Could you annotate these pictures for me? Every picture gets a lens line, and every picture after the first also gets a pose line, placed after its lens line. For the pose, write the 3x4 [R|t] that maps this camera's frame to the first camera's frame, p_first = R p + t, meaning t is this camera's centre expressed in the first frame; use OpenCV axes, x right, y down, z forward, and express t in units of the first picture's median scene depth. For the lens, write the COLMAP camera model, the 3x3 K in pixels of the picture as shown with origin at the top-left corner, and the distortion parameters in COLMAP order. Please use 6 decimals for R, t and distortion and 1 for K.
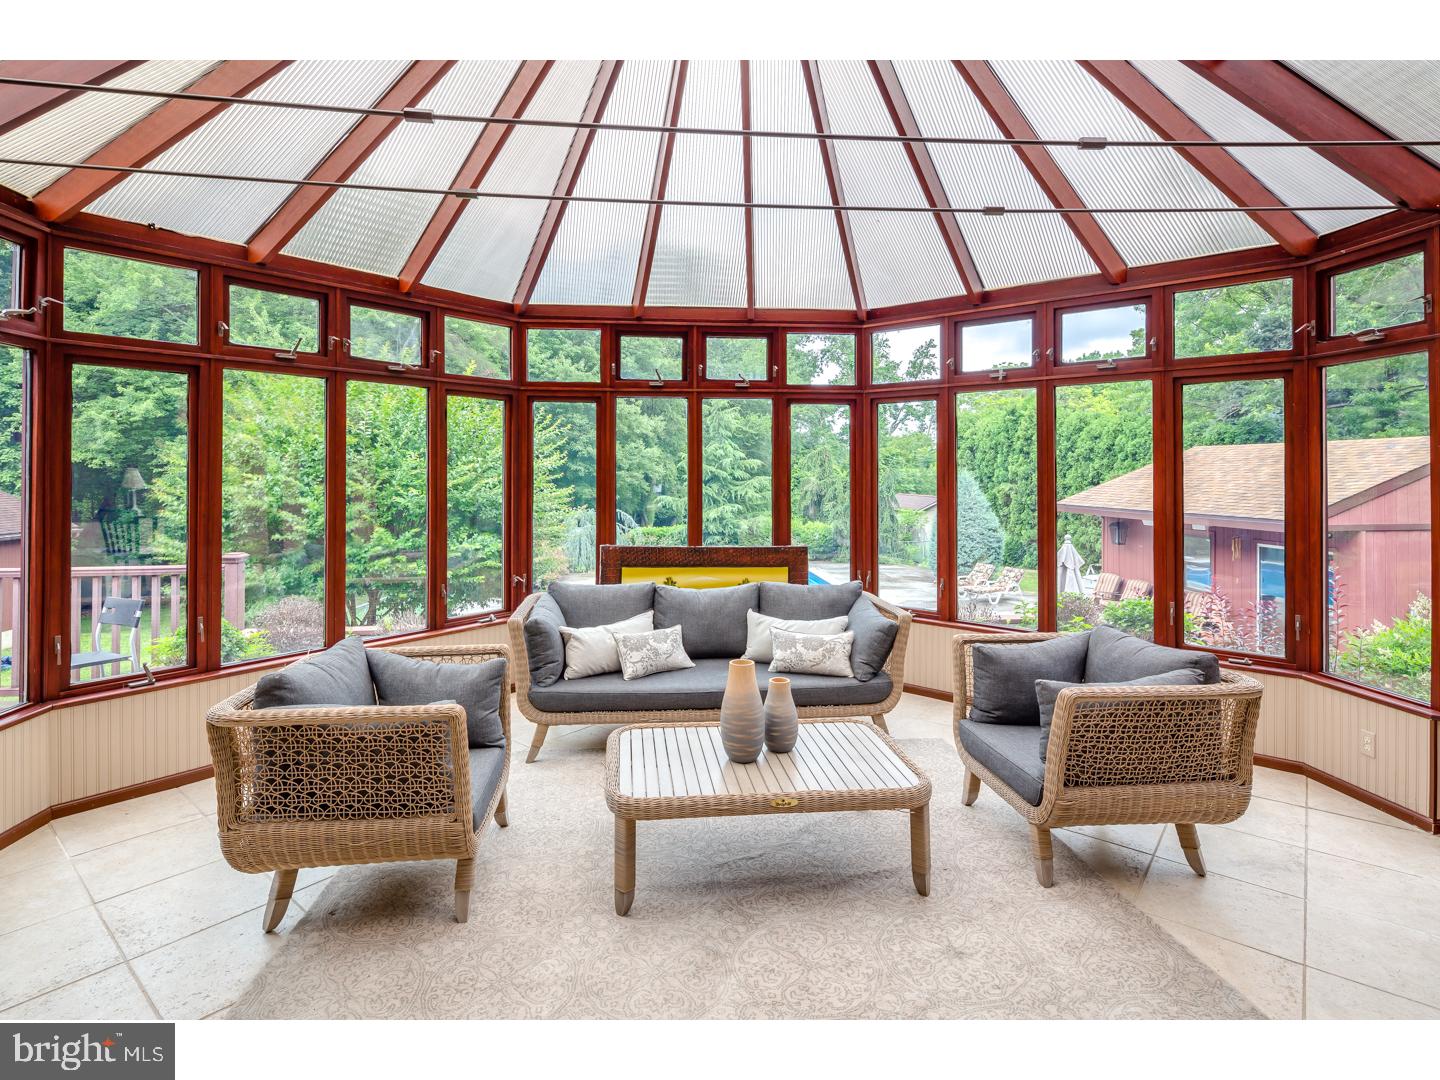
lens RADIAL K [[708.7, 0, 716.8], [0, 708.7, 486.4], [0, 0, 1]] dist [-0.001499, -0.000663]
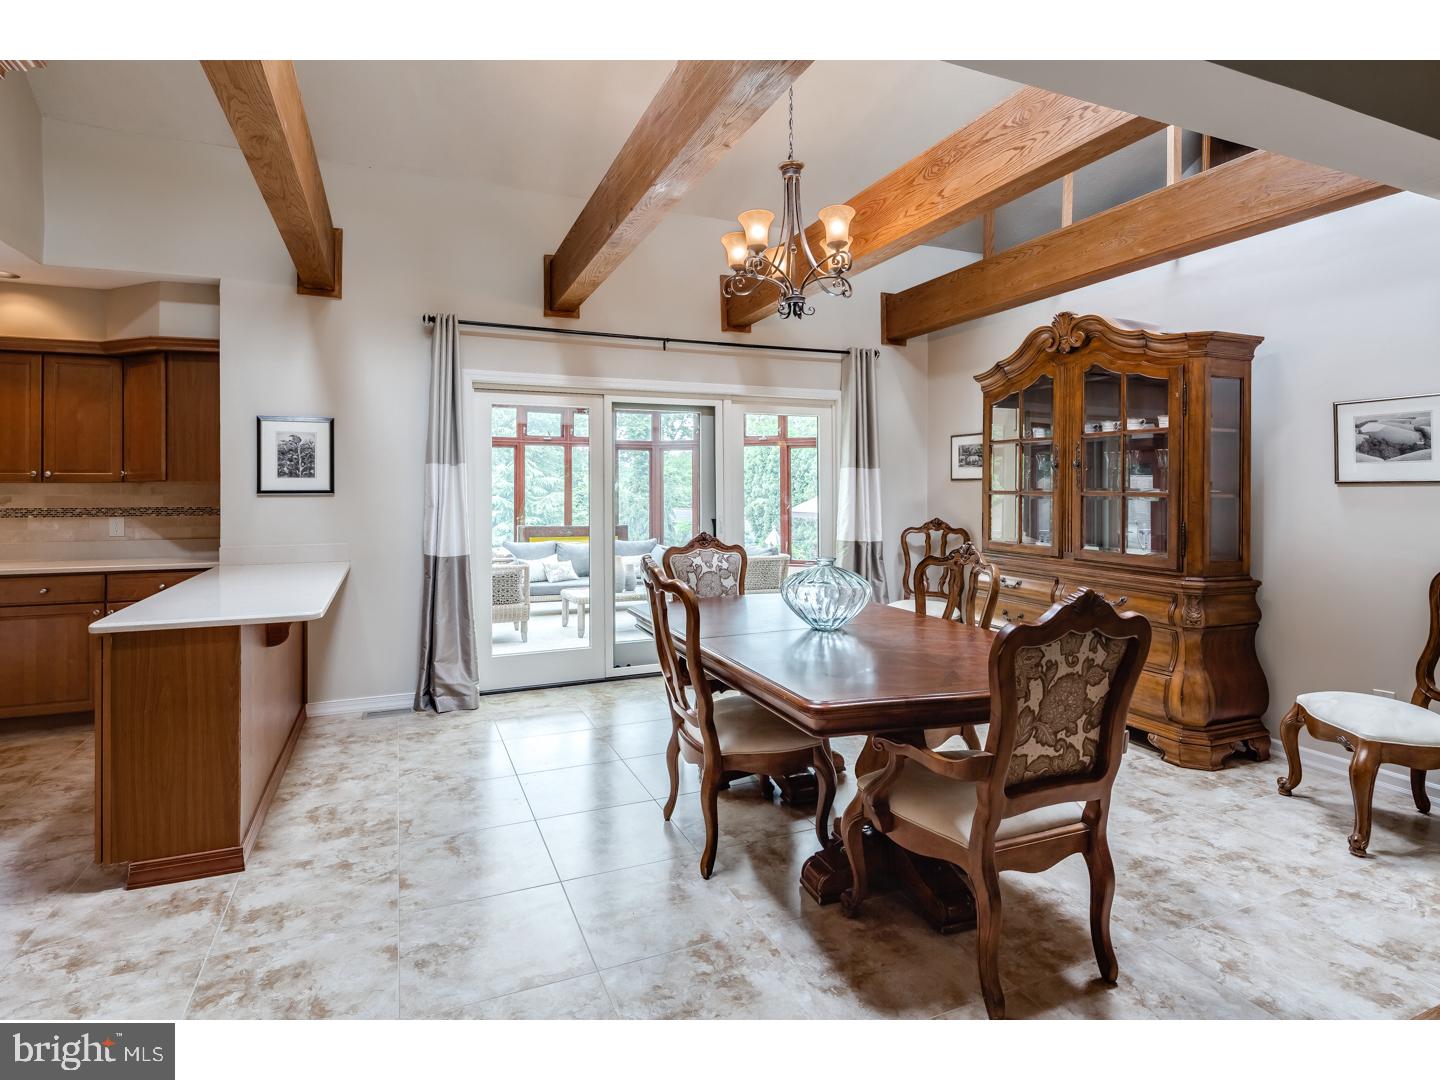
lens RADIAL K [[708.7, 0, 716.8], [0, 708.7, 486.4], [0, 0, 1]] dist [-0.001499, -0.000663]
pose [[0.952395, 0.000620, 0.304866, -0.231395], [0.006923, 0.999696, -0.023660, 0.028673], [-0.304788, 0.024644, 0.952101, -0.912817]]
